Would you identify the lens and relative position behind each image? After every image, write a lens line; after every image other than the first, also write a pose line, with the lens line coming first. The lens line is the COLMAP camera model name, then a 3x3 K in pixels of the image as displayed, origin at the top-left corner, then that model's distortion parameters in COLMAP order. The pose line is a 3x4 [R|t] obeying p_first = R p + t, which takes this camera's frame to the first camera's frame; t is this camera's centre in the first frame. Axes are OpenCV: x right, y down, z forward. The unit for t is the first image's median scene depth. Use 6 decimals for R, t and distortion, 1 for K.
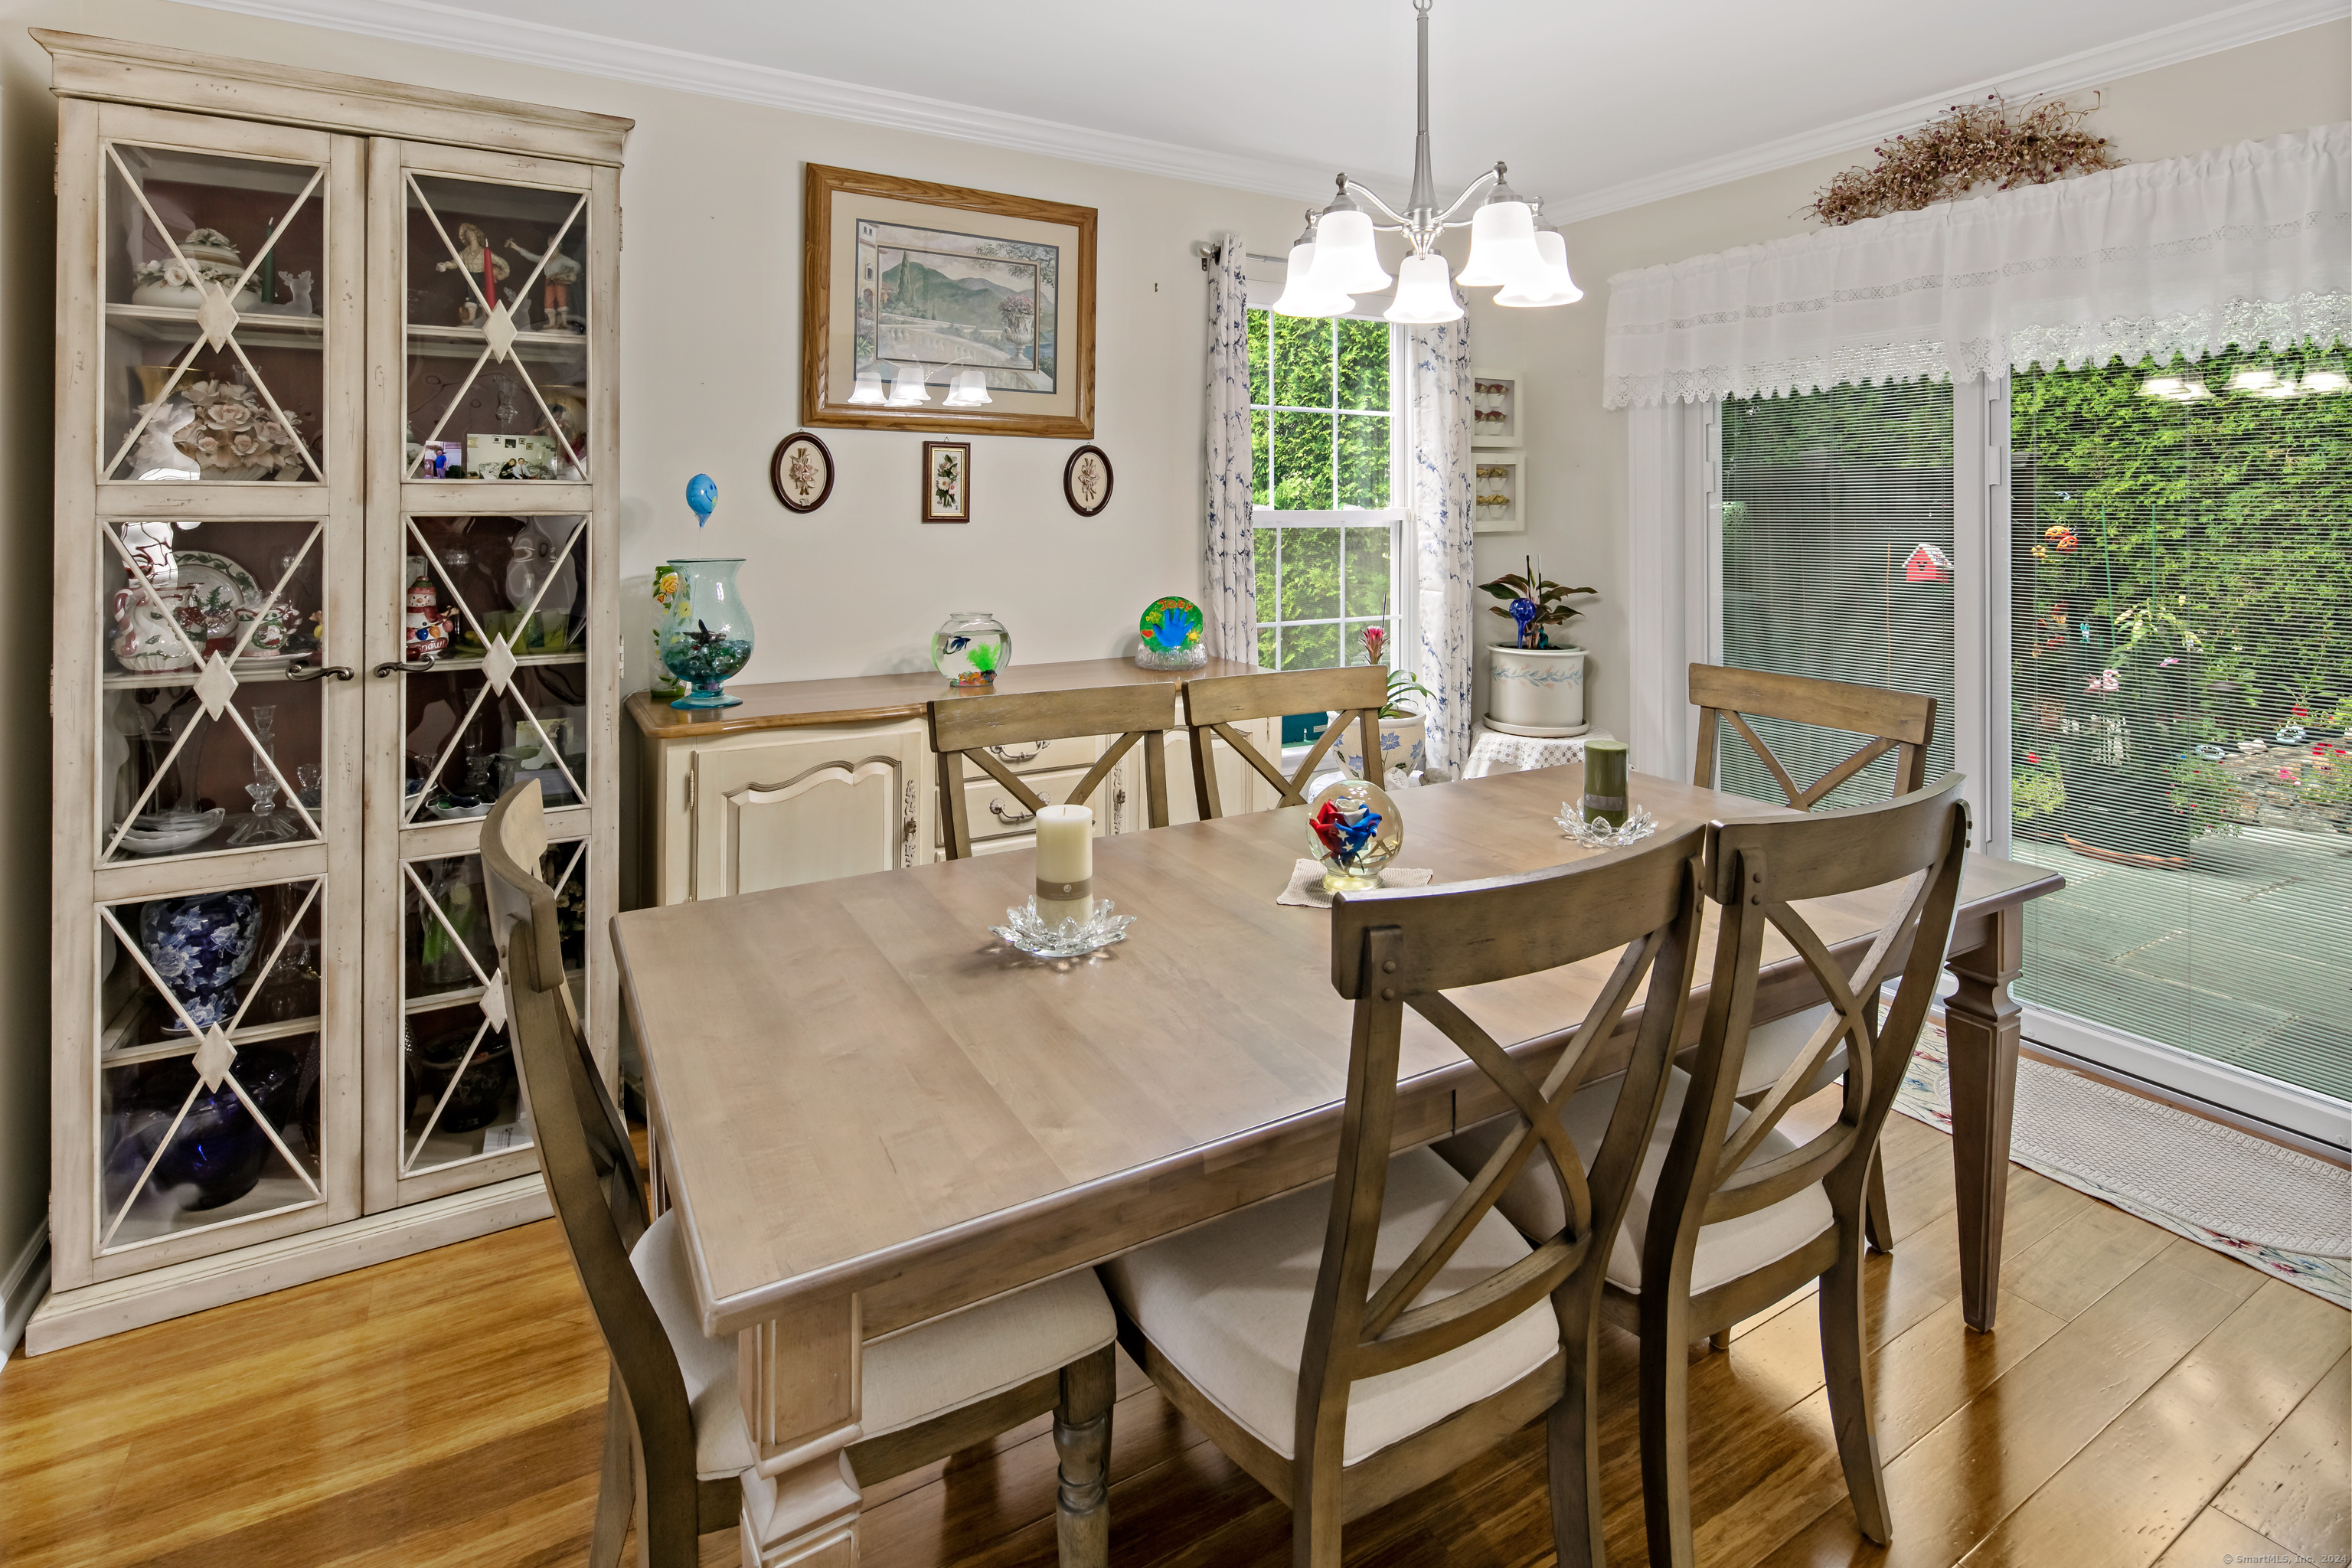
lens RADIAL K [[1145.9, 0, 1174.4], [0, 1145.9, 503.0], [0, 0, 1]] dist [0.007721, -0.005568]
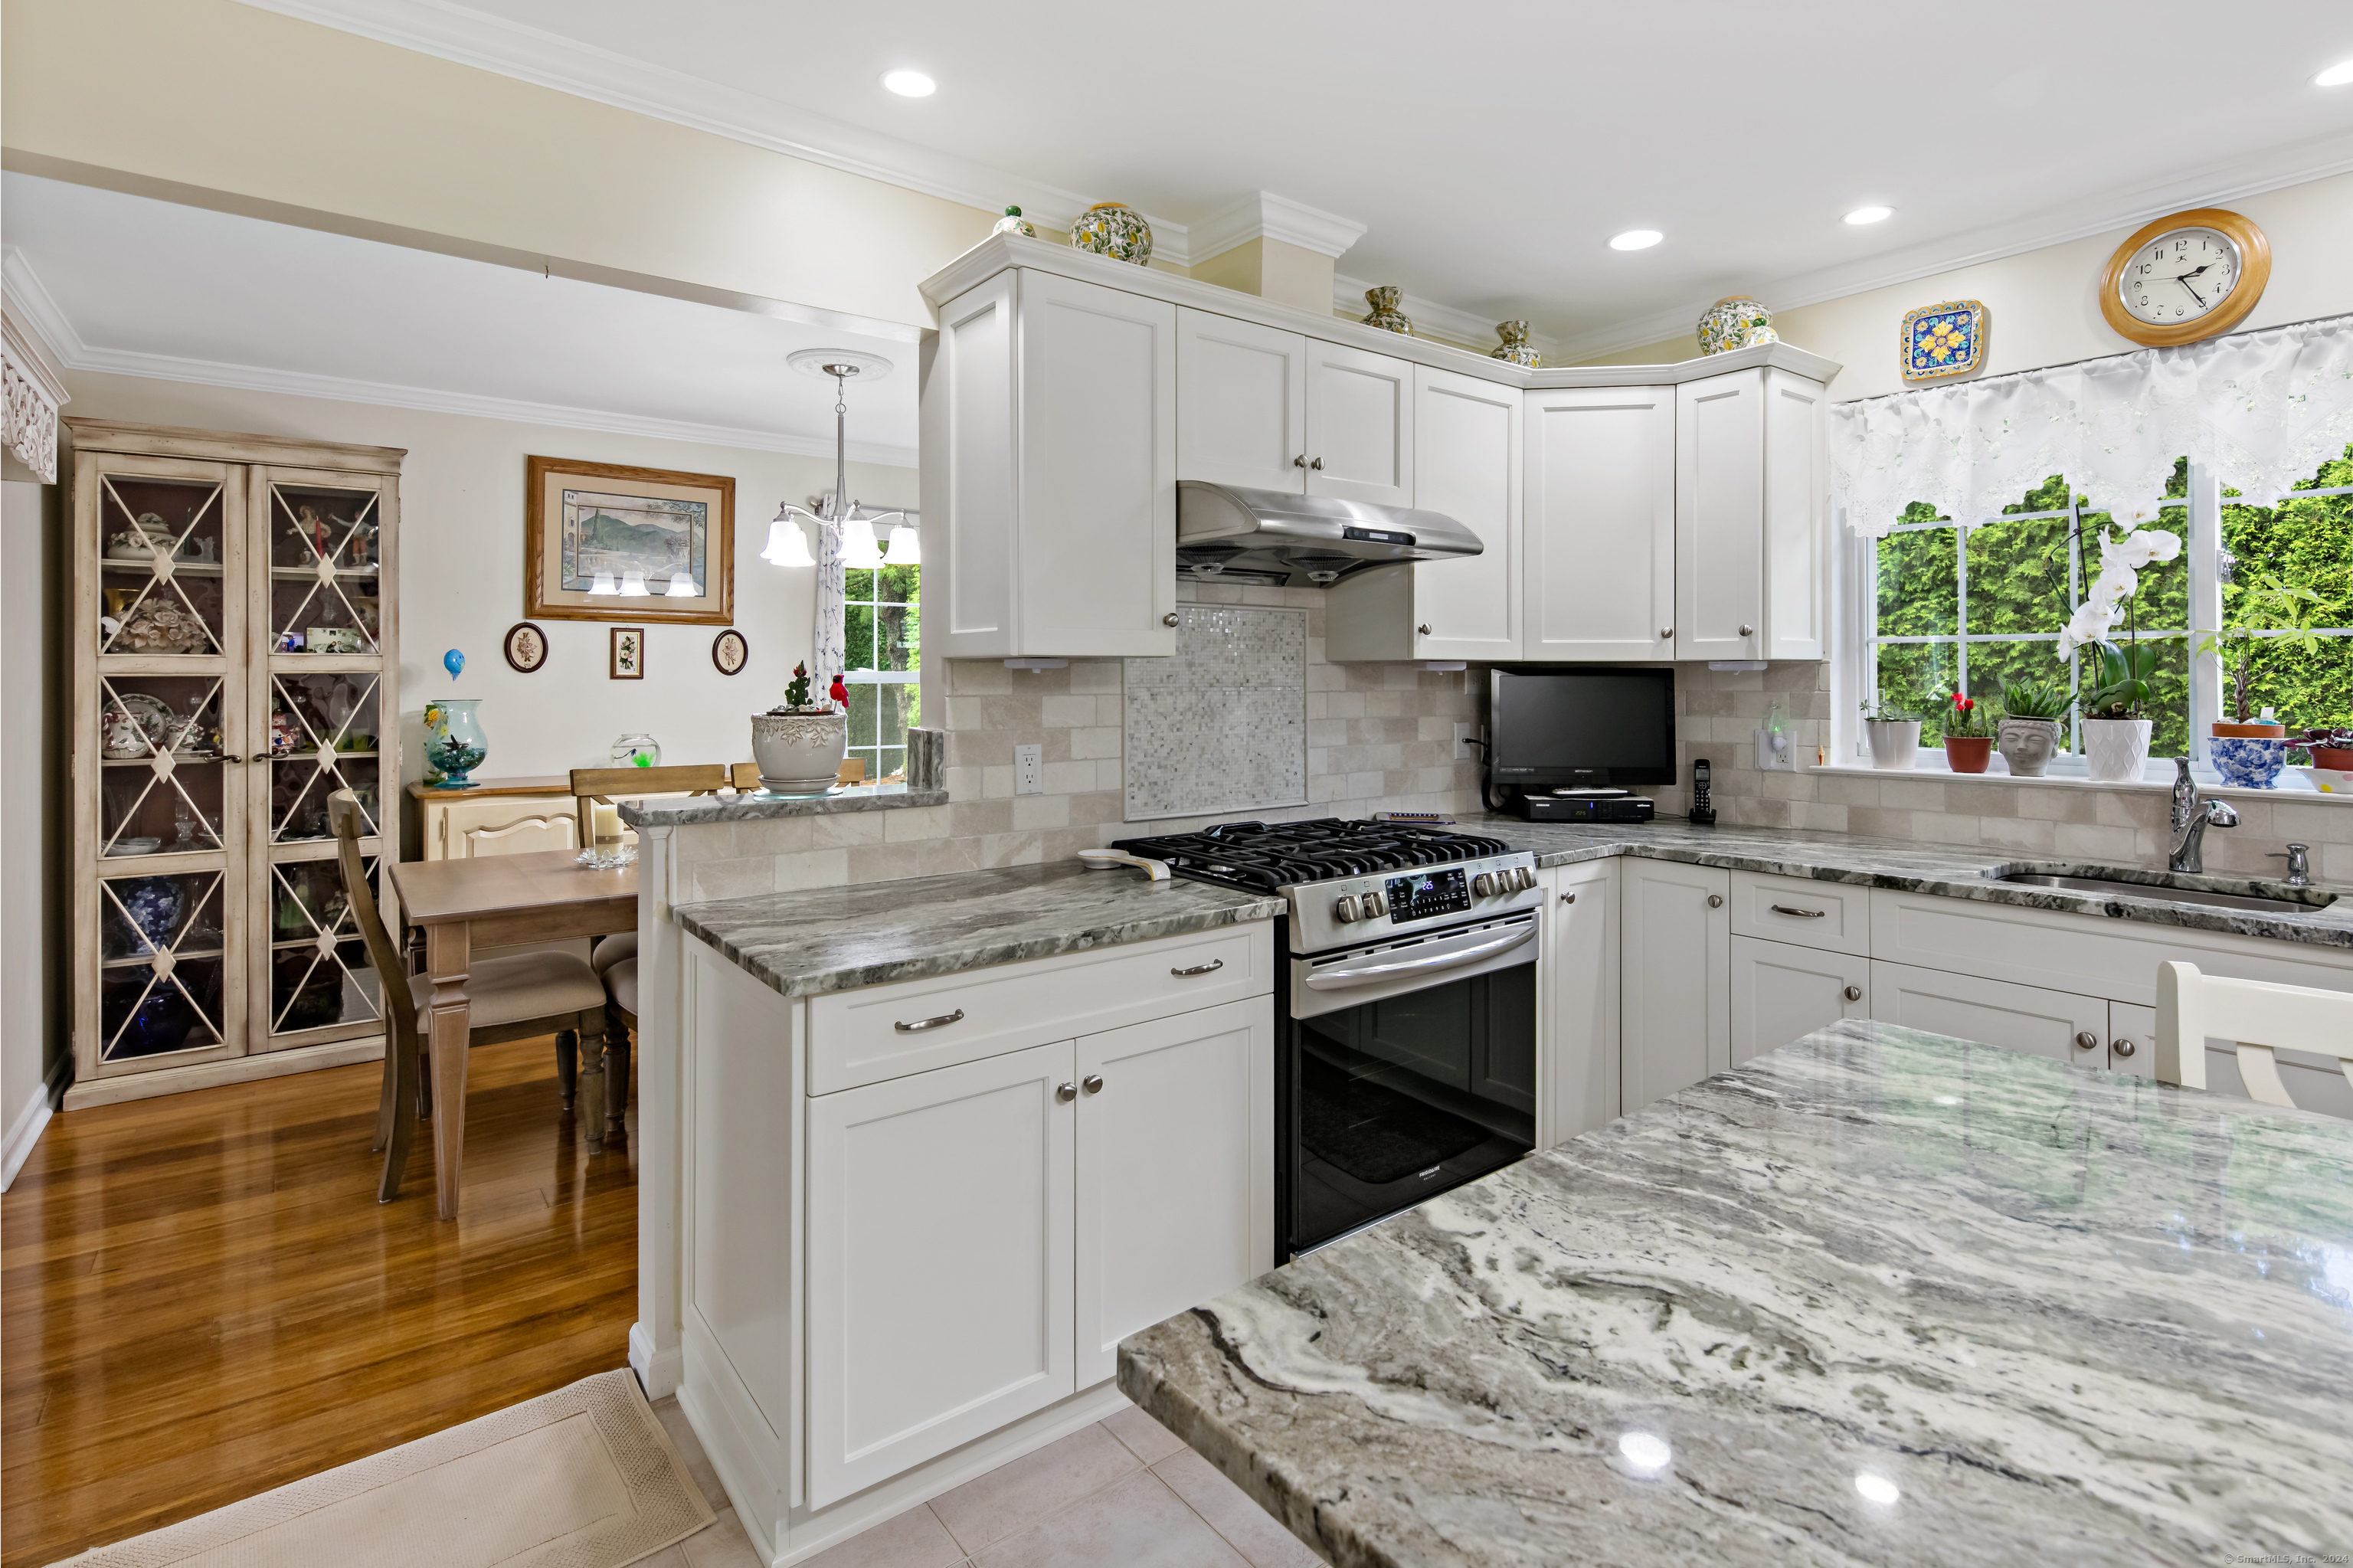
lens RADIAL K [[1146.4, 0, 1171.8], [0, 1146.4, 673.8], [0, 0, 1]] dist [0.007721, -0.005568]
pose [[0.992993, 0.000007, 0.118173, 0.376459], [-0.000671, 0.999984, 0.005577, 0.000432], [-0.118171, -0.005618, 0.992977, -0.691100]]
